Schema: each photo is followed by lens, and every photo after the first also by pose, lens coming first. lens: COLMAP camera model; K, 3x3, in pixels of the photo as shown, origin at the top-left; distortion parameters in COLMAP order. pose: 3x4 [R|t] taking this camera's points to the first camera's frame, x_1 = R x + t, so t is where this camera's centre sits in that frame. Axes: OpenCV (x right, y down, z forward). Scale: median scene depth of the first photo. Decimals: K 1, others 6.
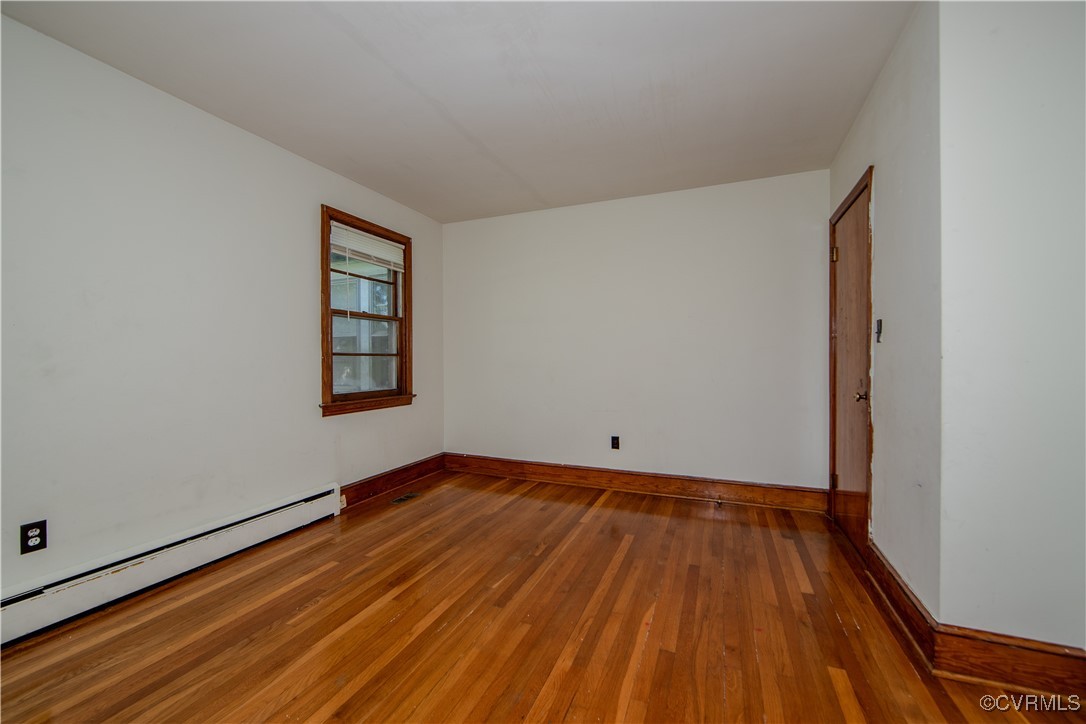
lens RADIAL K [[439.9, 0, 534.8], [0, 439.9, 362.5], [0, 0, 1]] dist [-0.000198, 0.000026]
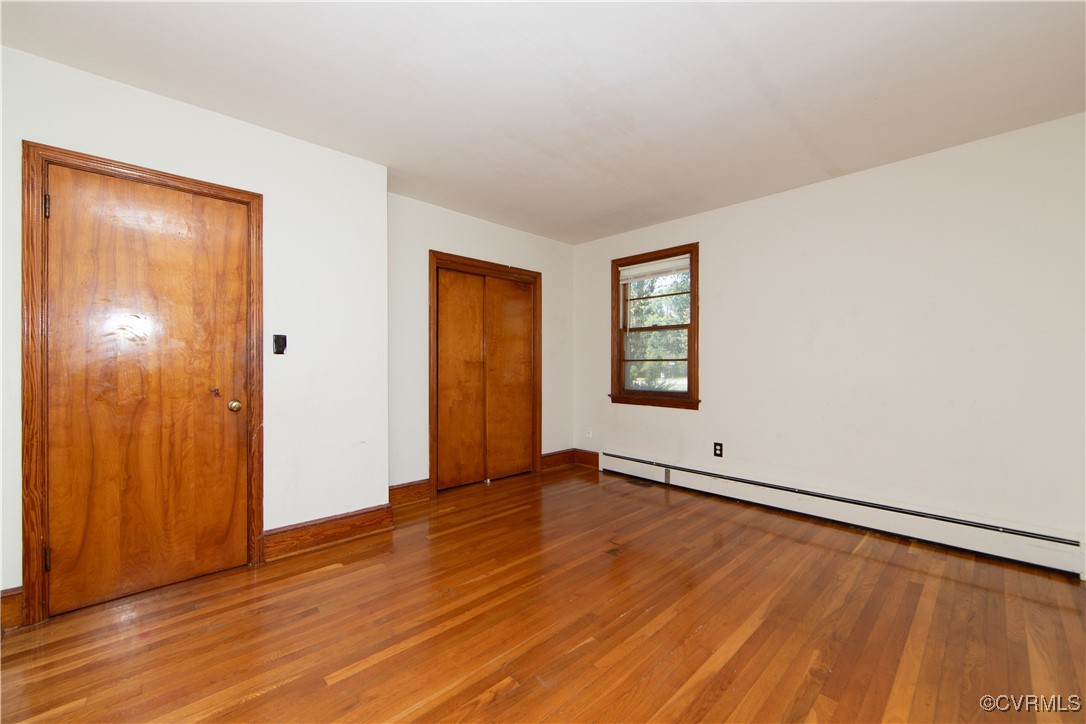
lens RADIAL K [[439.9, 0, 534.8], [0, 439.9, 362.5], [0, 0, 1]] dist [-0.000198, 0.000026]
pose [[-0.920085, 0.000375, 0.391718, -0.344463], [0.001029, 0.999998, 0.001460, -0.028617], [-0.391717, 0.001746, -0.920084, 1.928824]]
